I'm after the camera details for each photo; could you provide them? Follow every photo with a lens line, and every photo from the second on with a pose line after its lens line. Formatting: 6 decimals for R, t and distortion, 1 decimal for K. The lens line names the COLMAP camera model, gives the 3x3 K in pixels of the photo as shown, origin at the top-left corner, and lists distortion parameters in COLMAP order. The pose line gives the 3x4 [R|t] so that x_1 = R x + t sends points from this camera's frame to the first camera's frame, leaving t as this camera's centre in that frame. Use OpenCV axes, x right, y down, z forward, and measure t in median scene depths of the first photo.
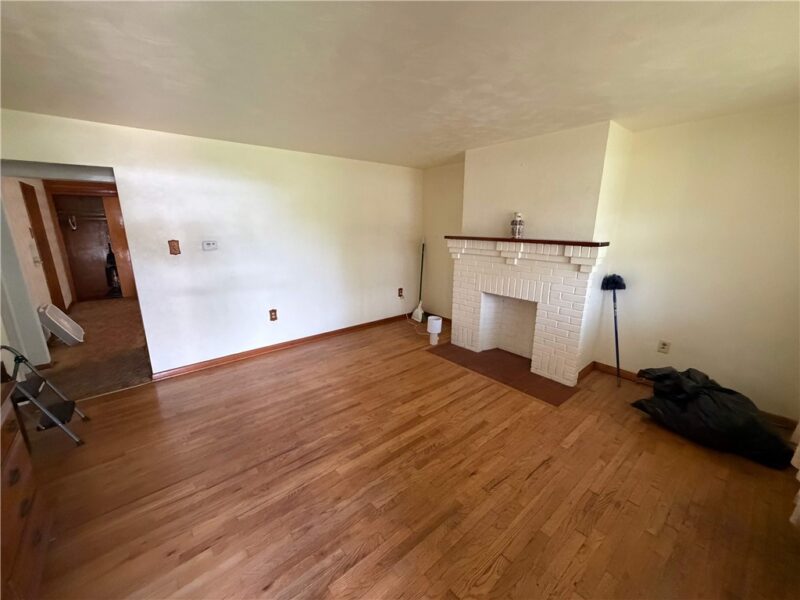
lens RADIAL K [[318.3, 0, 397.6], [0, 318.3, 300.0], [0, 0, 1]] dist [0.001752, -0.000251]
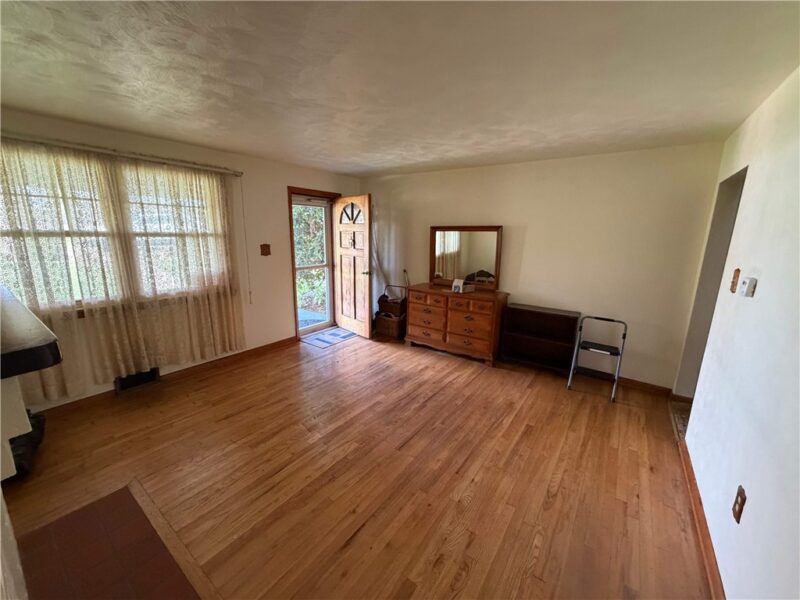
lens RADIAL K [[318.3, 0, 397.6], [0, 318.3, 300.0], [0, 0, 1]] dist [0.001752, -0.000251]
pose [[-0.969999, 0.034669, -0.240625, 0.063083], [-0.074664, 0.899461, 0.430575, -0.344976], [0.231361, 0.435623, -0.869888, 1.389410]]
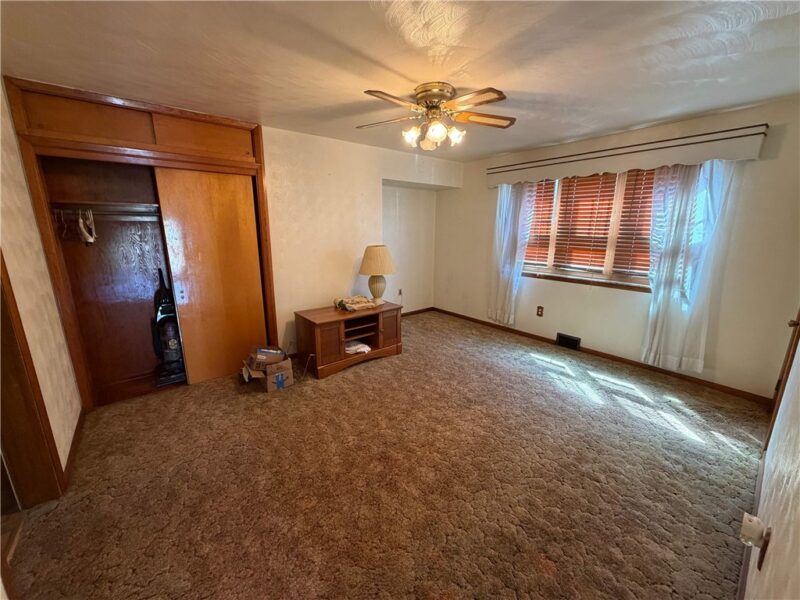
lens RADIAL K [[318.3, 0, 397.6], [0, 318.3, 300.0], [0, 0, 1]] dist [0.001752, -0.000251]
pose [[0.999945, 0.005159, -0.009088, -1.154813], [-0.005283, 0.999892, -0.013710, -0.272146], [0.009016, 0.013757, 0.999865, 1.114598]]
